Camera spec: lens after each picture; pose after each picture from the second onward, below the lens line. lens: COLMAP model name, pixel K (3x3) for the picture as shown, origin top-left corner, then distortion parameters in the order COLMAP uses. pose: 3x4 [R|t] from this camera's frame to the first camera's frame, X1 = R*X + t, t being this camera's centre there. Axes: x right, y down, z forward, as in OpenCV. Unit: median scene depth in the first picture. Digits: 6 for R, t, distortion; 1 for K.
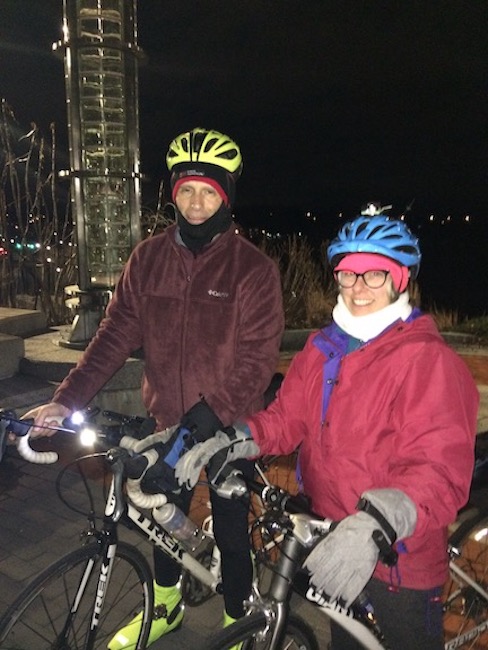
lens RADIAL K [[555.3, 0, 244.0], [0, 555.3, 325.0], [0, 0, 1]] dist [0.100140, -0.144433]
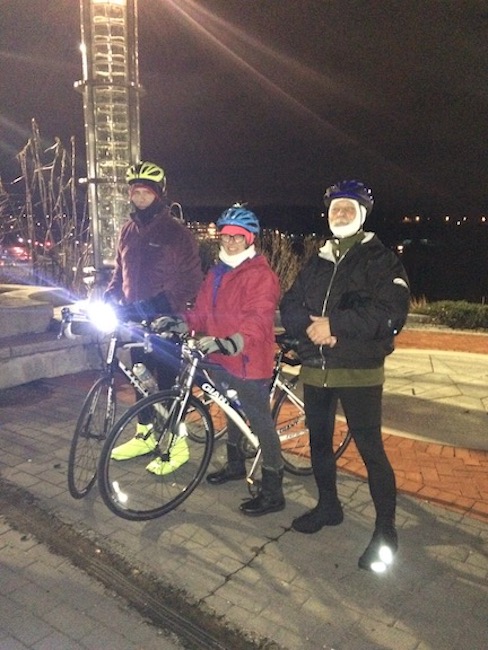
lens RADIAL K [[555.3, 0, 244.0], [0, 555.3, 325.0], [0, 0, 1]] dist [0.100140, -0.144433]
pose [[0.999688, 0.004076, -0.024635, 0.093194], [-0.004114, 0.999990, -0.001507, 0.071492], [0.024628, 0.001608, 0.999695, -0.312162]]
